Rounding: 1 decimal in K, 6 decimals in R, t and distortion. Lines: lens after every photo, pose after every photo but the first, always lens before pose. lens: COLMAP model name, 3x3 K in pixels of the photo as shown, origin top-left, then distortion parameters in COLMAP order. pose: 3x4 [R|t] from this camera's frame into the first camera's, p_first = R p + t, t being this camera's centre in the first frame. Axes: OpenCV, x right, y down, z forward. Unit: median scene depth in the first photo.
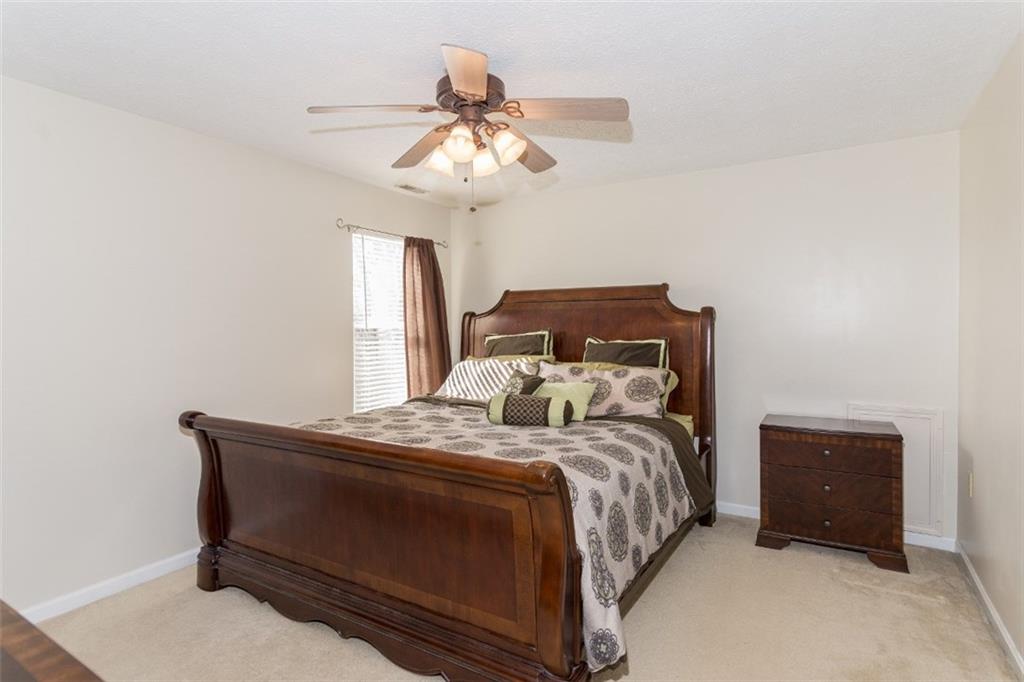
lens RADIAL K [[537.3, 0, 510.8], [0, 537.3, 340.5], [0, 0, 1]] dist [-0.003070, -0.000403]
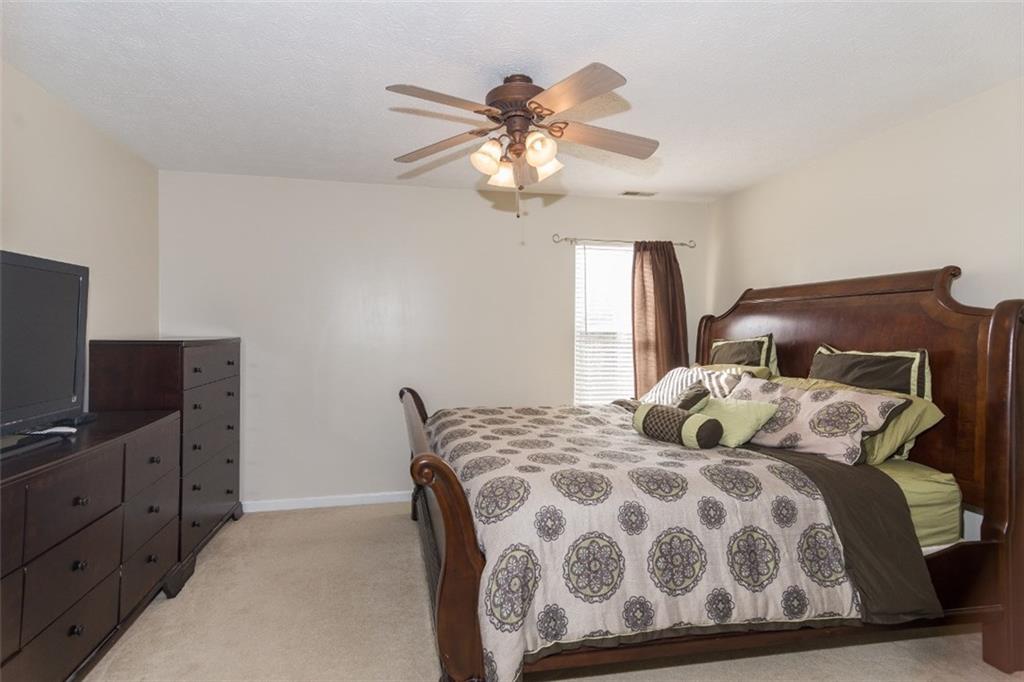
lens RADIAL K [[516.8, 0, 511.7], [0, 516.8, 334.7], [0, 0, 1]] dist [0.023465, 0.000109]
pose [[0.683429, 0.012822, -0.729904, 0.394534], [-0.028759, 0.999542, -0.009369, -0.002369], [0.729450, 0.027394, 0.683486, 0.182126]]
